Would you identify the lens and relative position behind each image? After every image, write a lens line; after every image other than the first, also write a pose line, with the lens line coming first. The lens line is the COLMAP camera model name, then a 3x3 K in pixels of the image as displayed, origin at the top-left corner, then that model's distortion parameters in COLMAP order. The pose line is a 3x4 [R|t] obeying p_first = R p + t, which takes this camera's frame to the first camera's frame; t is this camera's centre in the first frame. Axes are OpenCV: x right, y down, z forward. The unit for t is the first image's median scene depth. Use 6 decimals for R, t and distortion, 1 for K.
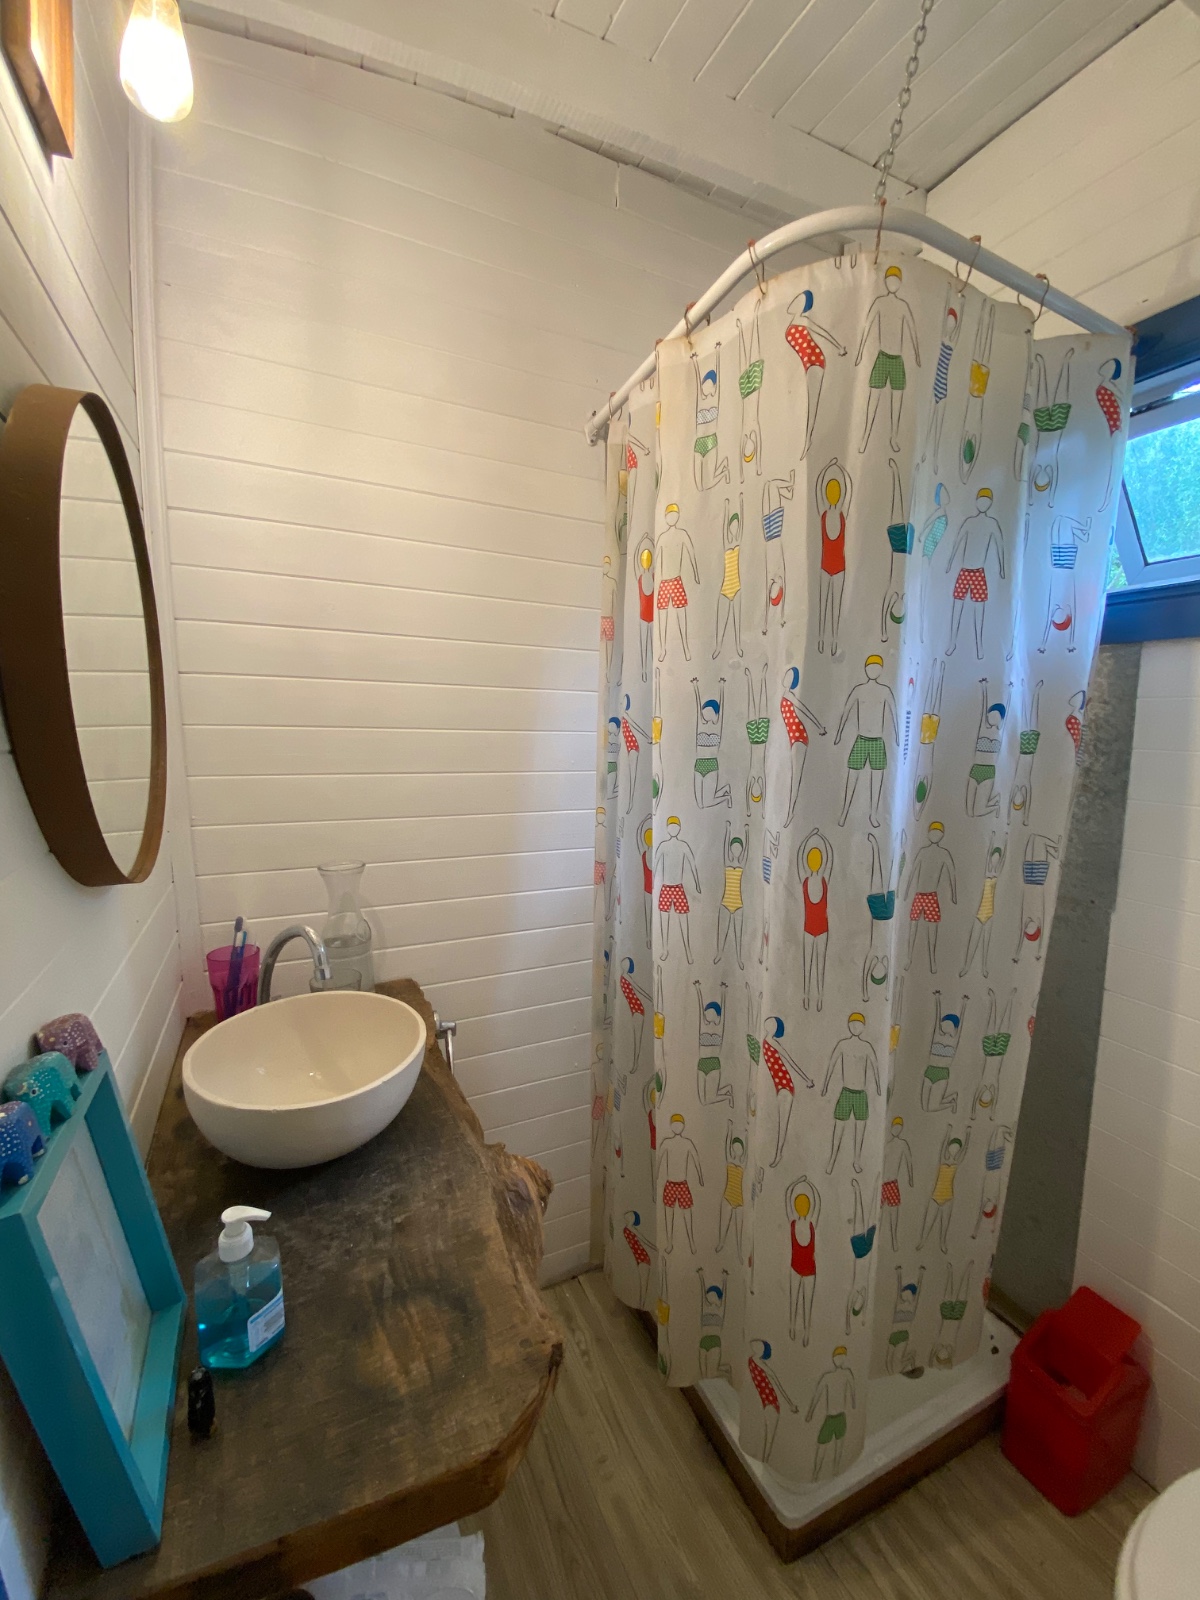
lens RADIAL K [[652.8, 0, 600.0], [0, 652.8, 800.0], [0, 0, 1]] dist [0.012670, -0.016677]
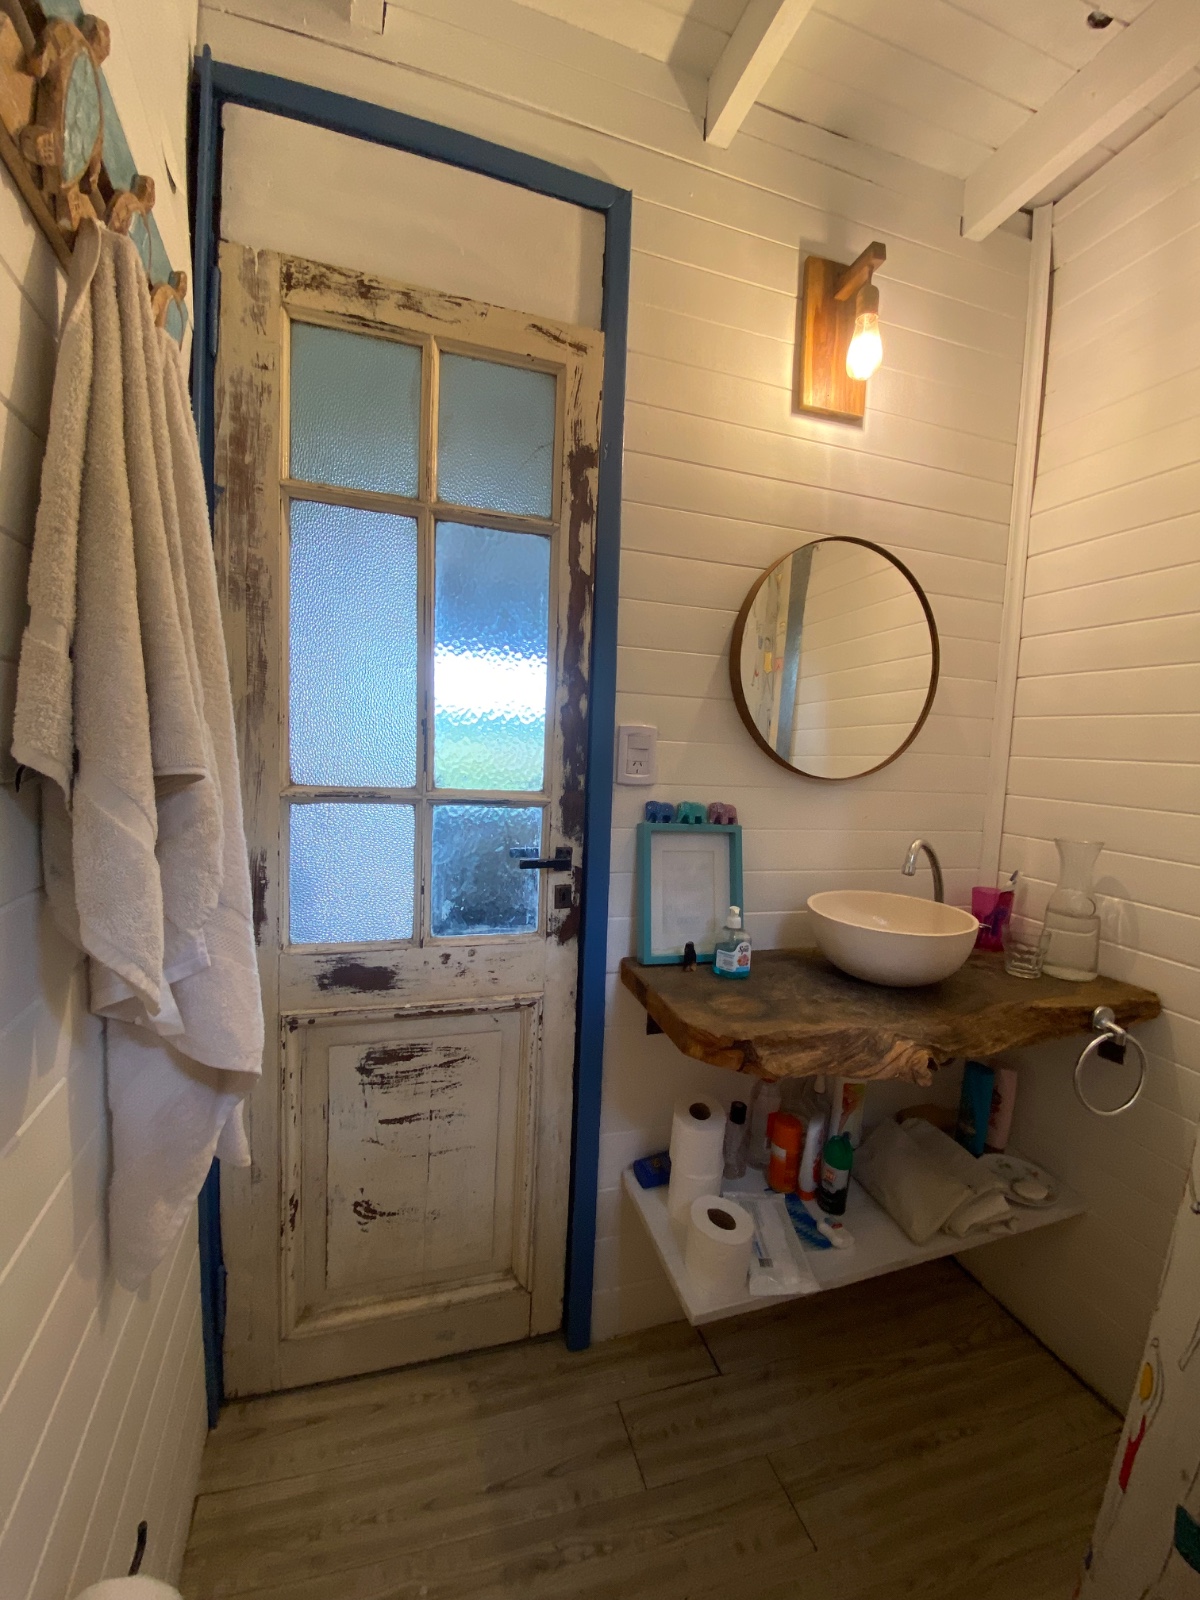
lens RADIAL K [[652.8, 0, 600.0], [0, 652.8, 800.0], [0, 0, 1]] dist [0.012670, -0.016677]
pose [[-0.148115, 0.058337, -0.987248, 1.516606], [-0.169332, 0.982021, 0.083433, 0.156225], [0.974366, 0.179531, -0.135573, 0.729110]]
